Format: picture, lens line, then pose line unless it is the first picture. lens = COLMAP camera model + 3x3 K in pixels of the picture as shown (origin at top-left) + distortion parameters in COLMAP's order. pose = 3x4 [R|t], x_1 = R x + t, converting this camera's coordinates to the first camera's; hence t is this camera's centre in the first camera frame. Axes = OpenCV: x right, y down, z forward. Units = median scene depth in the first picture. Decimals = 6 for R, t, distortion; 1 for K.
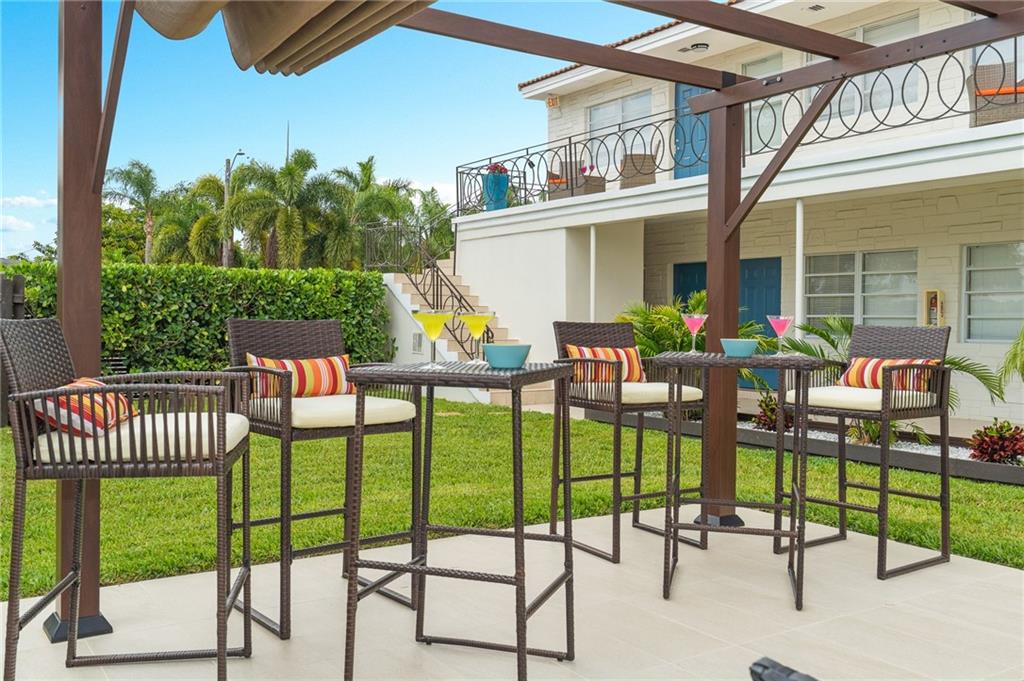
lens RADIAL K [[915.4, 0, 503.2], [0, 915.4, 340.1], [0, 0, 1]] dist [0.003181, 0.013976]
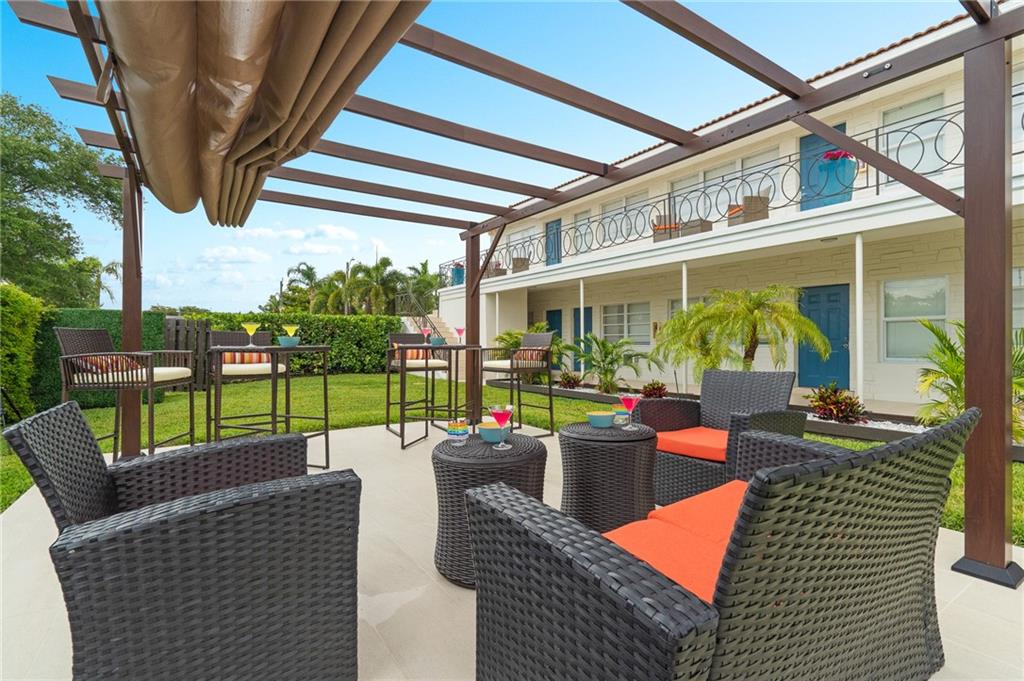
lens RADIAL K [[466.6, 0, 511.0], [0, 466.6, 340.1], [0, 0, 1]] dist [-0.006900, 0.001567]
pose [[0.999882, -0.011275, 0.010426, 0.153182], [0.011545, 0.999591, -0.026174, 0.013623], [-0.010127, 0.026291, 0.999603, -0.064751]]
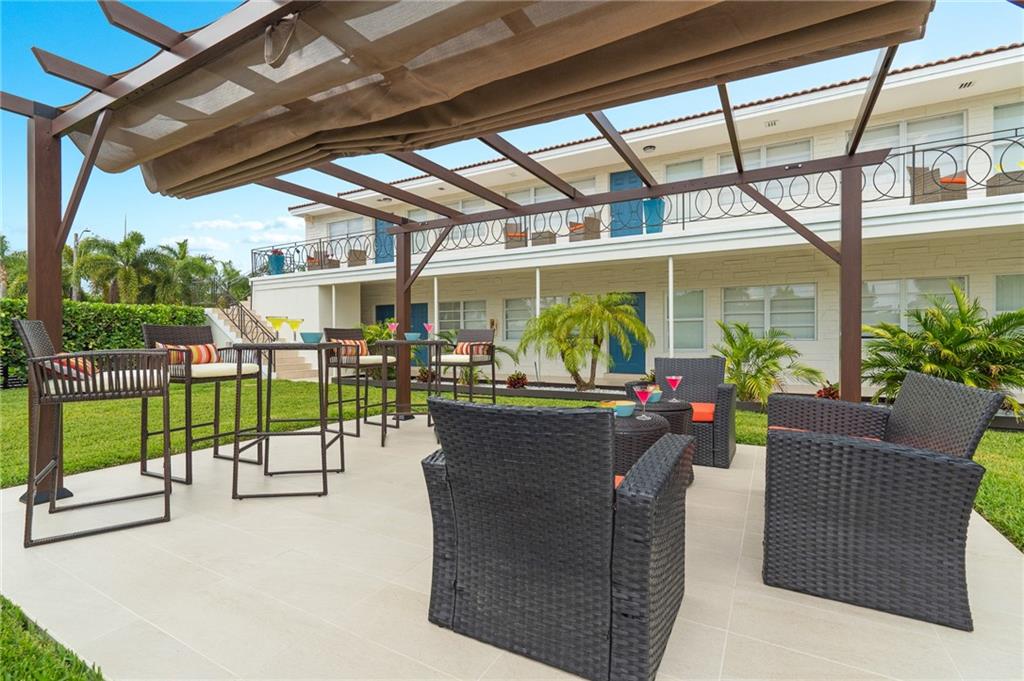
lens RADIAL K [[466.6, 0, 510.3], [0, 466.6, 334.0], [0, 0, 1]] dist [-0.006900, 0.001567]
pose [[0.891470, -0.009271, 0.452985, -0.021603], [0.021515, 0.999529, -0.021883, 0.011666], [-0.452569, 0.029254, 0.891250, -0.064393]]
